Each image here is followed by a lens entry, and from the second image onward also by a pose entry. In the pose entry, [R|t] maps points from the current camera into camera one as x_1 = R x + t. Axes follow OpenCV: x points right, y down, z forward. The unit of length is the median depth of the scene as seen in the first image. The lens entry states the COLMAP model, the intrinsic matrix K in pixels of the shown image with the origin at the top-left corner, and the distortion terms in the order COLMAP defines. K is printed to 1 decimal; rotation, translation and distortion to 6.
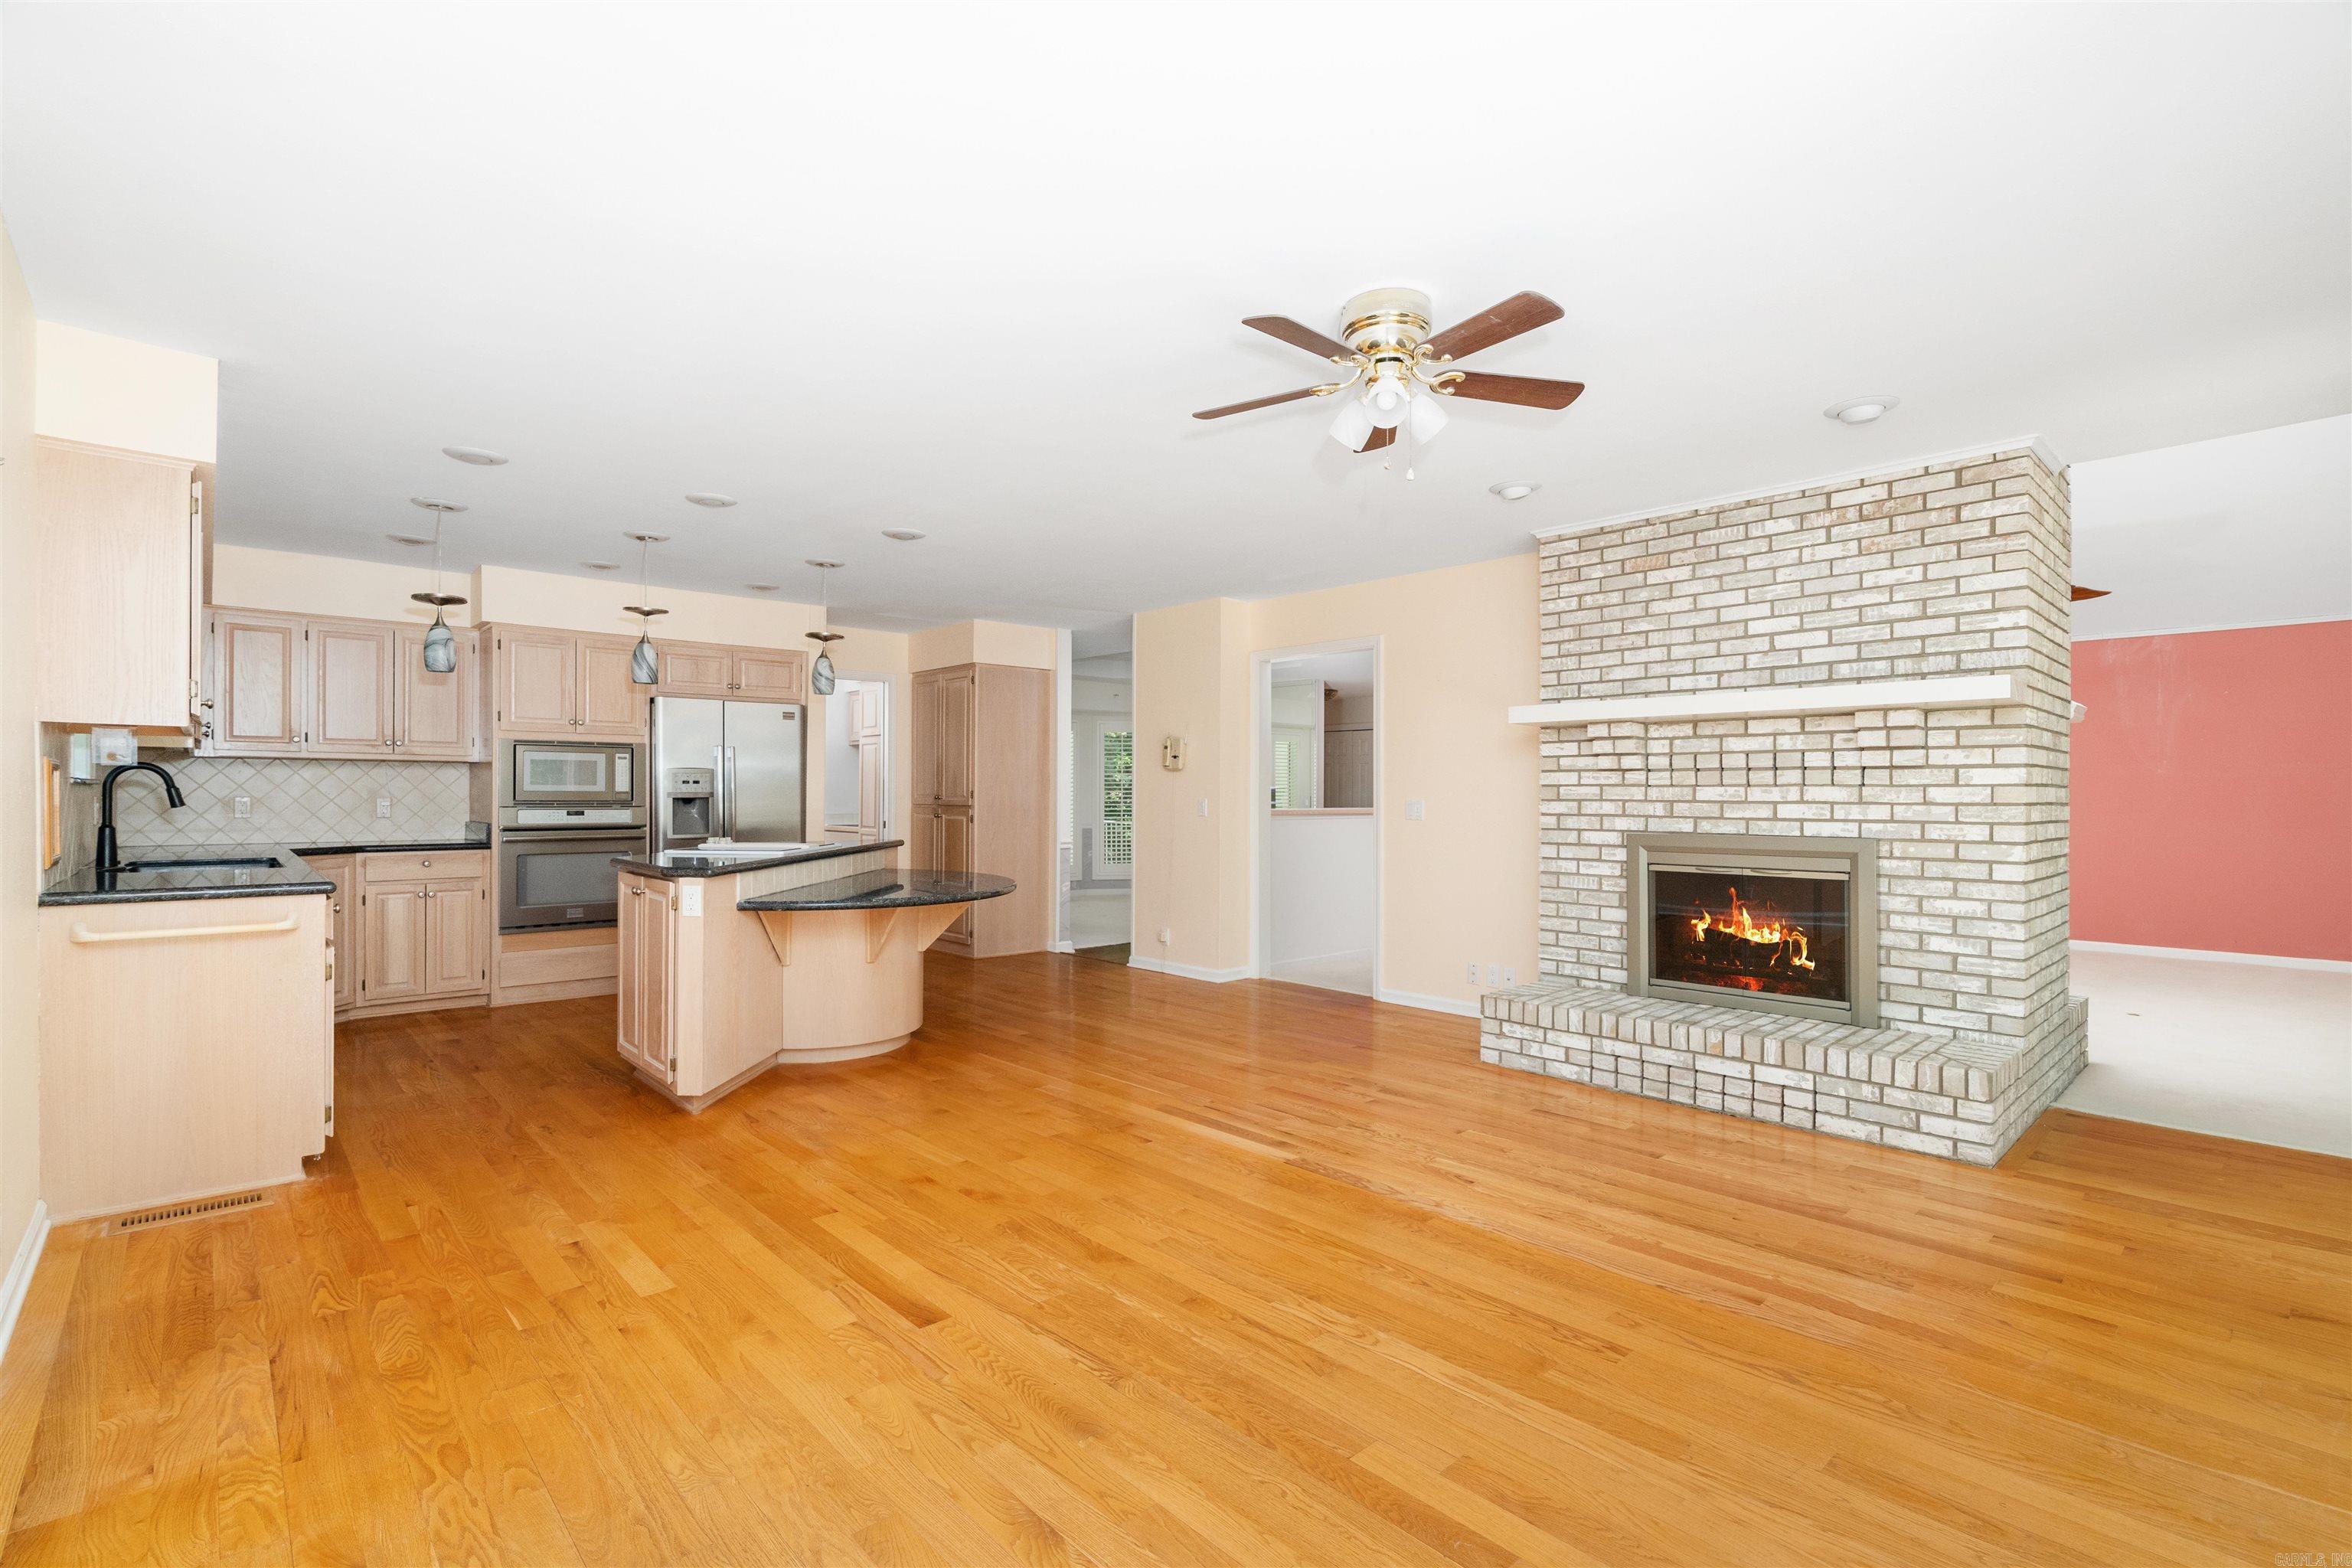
lens RADIAL K [[1081.5, 0, 1171.2], [0, 1081.5, 793.0], [0, 0, 1]] dist [-0.011574, 0.002521]
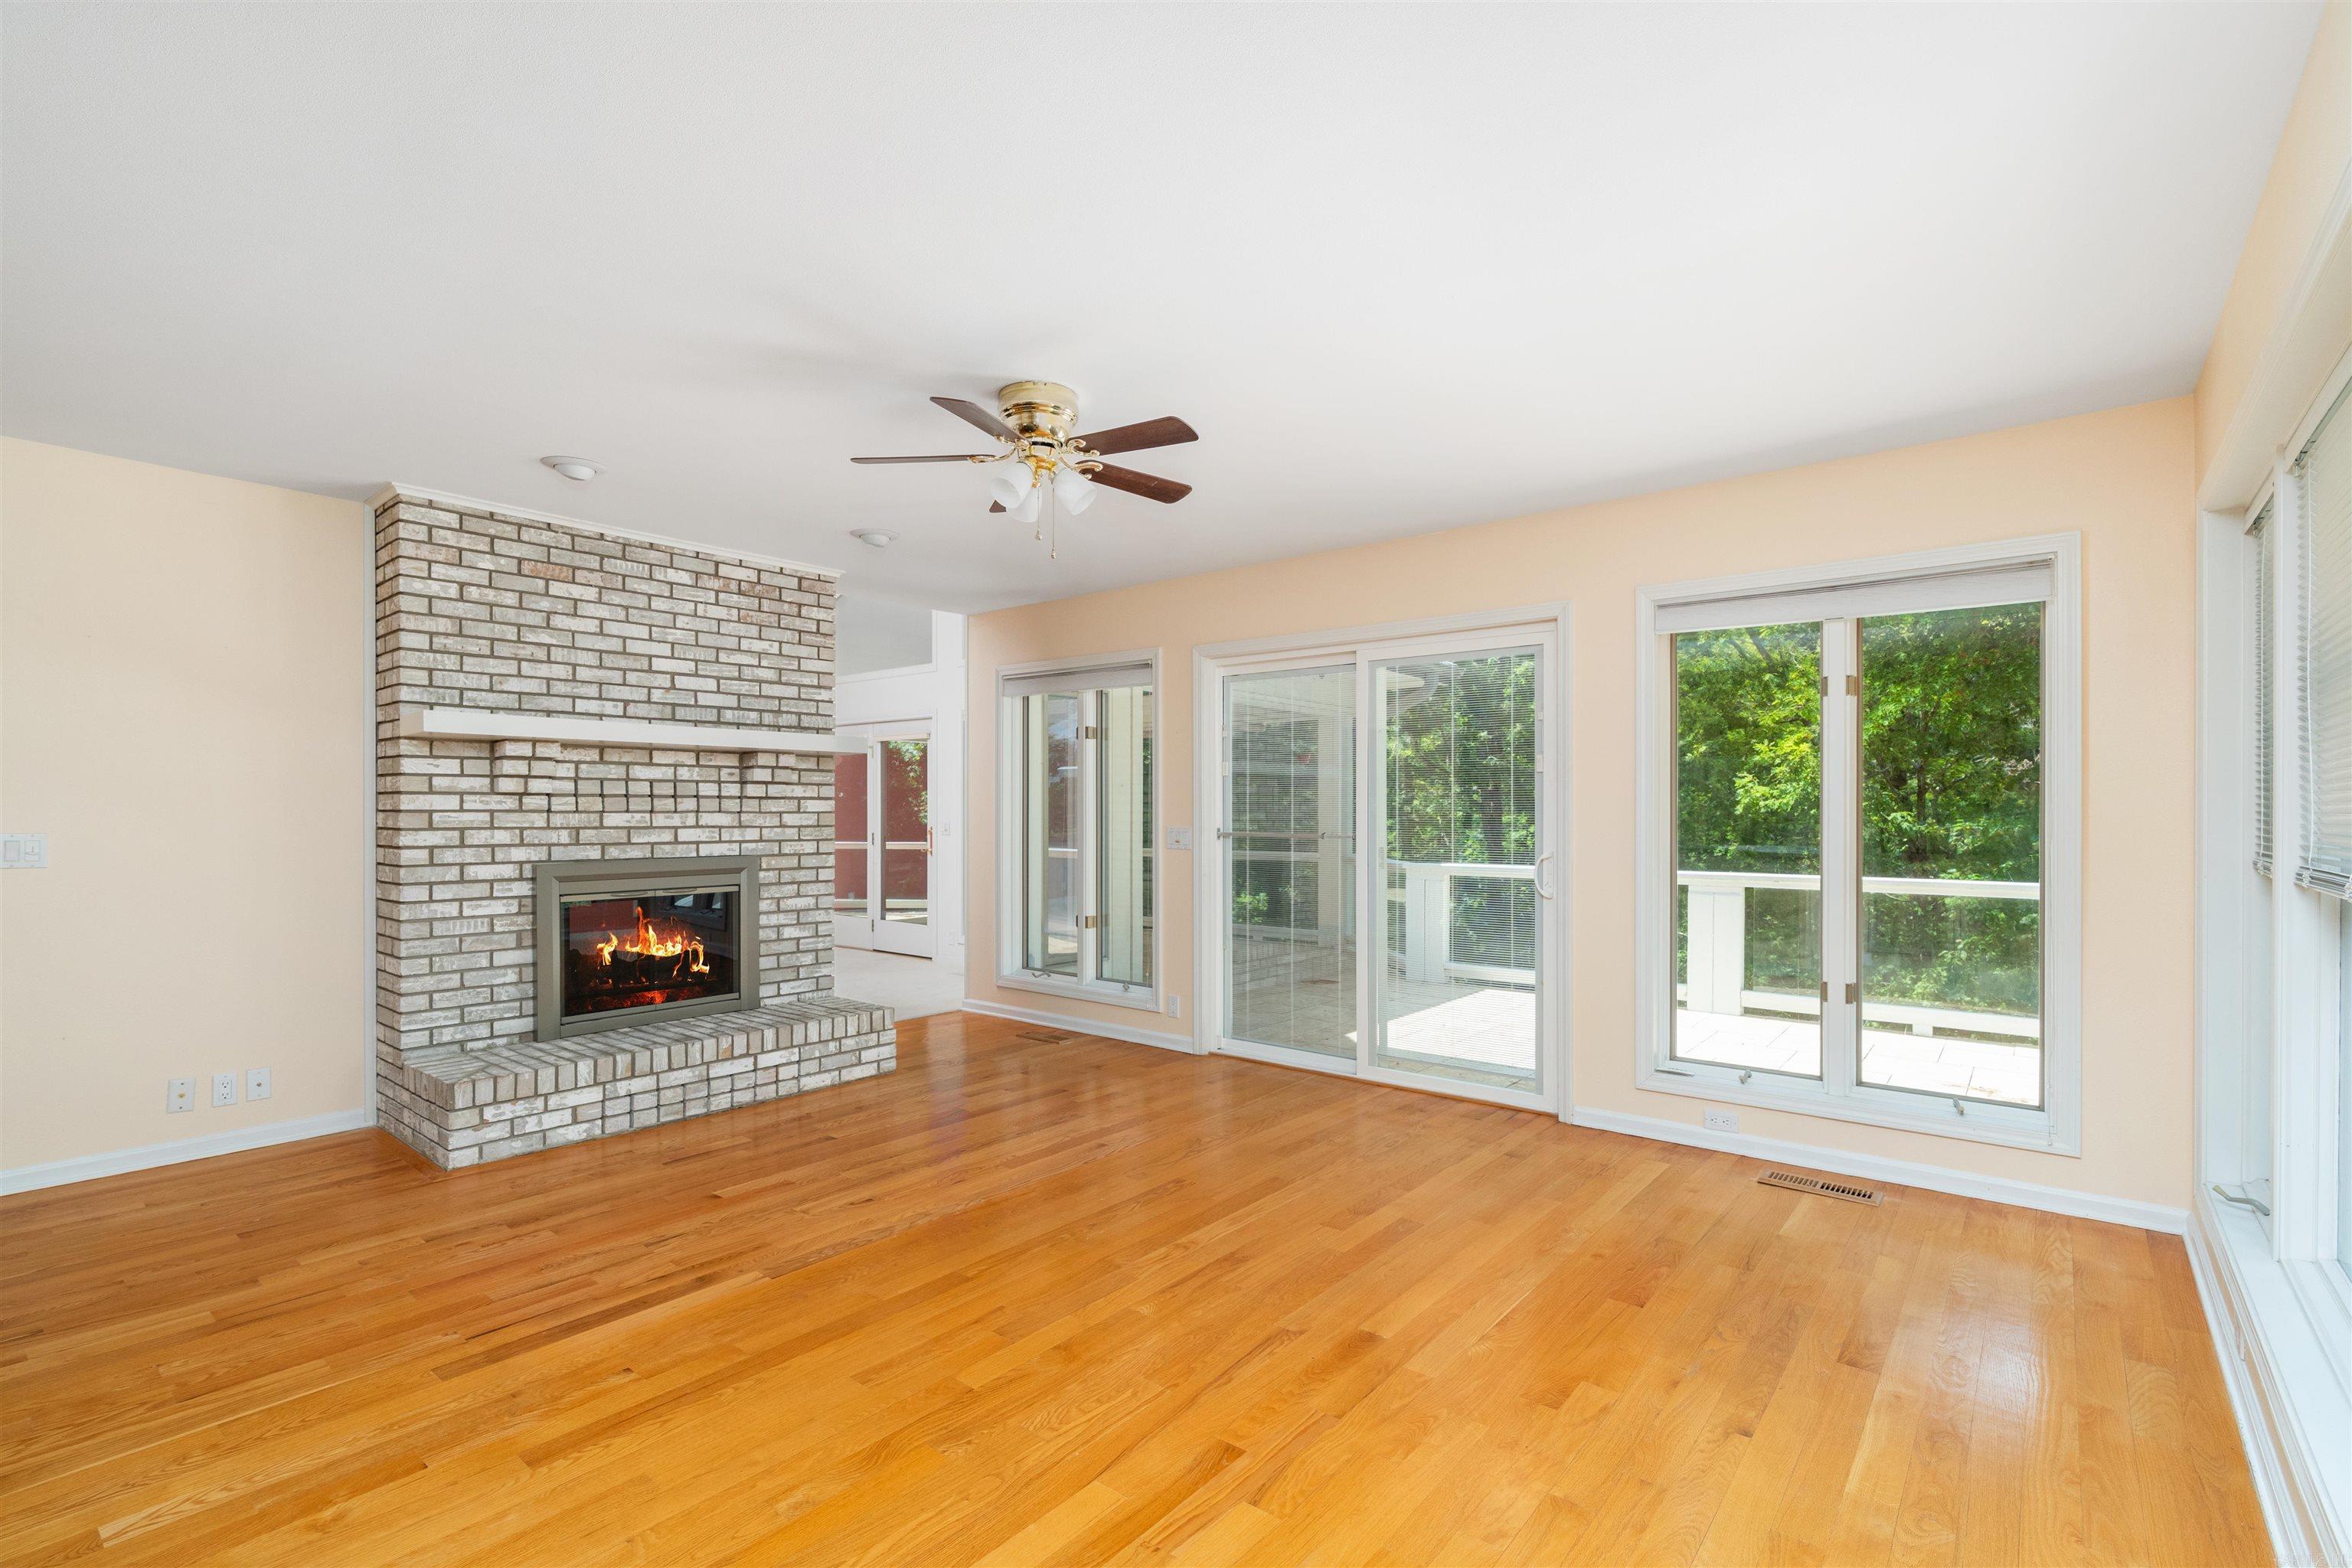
lens RADIAL K [[1081.5, 0, 1180.8], [0, 1081.5, 803.6], [0, 0, 1]] dist [-0.011574, 0.002521]
pose [[-0.156033, 0.003726, 0.987745, -0.622944], [-0.003205, 0.999986, -0.004279, -0.012822], [-0.987747, -0.003833, -0.156019, 0.682043]]
